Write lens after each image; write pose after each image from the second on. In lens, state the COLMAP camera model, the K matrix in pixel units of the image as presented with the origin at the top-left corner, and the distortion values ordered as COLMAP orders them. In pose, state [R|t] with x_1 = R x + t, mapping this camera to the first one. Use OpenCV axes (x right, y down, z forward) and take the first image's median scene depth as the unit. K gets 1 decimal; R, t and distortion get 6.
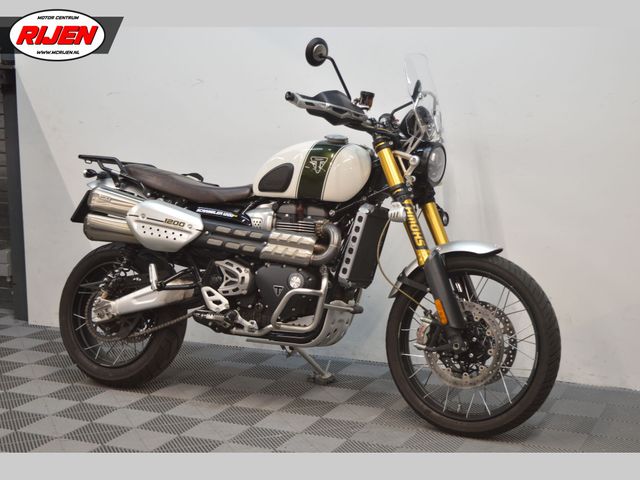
lens RADIAL K [[1090.3, 0, 320.0], [0, 1090.3, 240.0], [0, 0, 1]] dist [-0.041763, -0.008958]
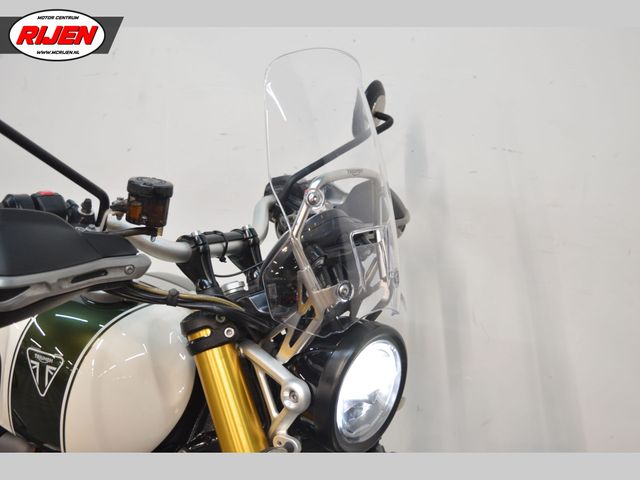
lens RADIAL K [[951.2, 0, 320.0], [0, 951.2, 240.0], [0, 0, 1]] dist [-0.036235, -0.035705]
pose [[0.988947, 0.003182, -0.148238, 0.130023], [0.020191, 0.987567, 0.155897, -0.155443], [0.146891, -0.157167, 0.976587, 0.704594]]
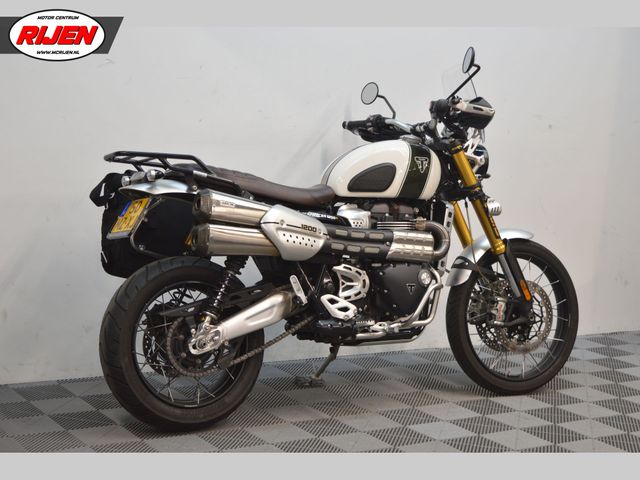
lens RADIAL K [[1153.4, 0, 320.0], [0, 1153.4, 240.0], [0, 0, 1]] dist [-0.001731, -0.068318]
pose [[0.521190, -0.060703, 0.851279, -0.978747], [0.051985, 0.997873, 0.039329, -0.044814], [-0.851856, 0.023756, 0.523237, 0.497762]]
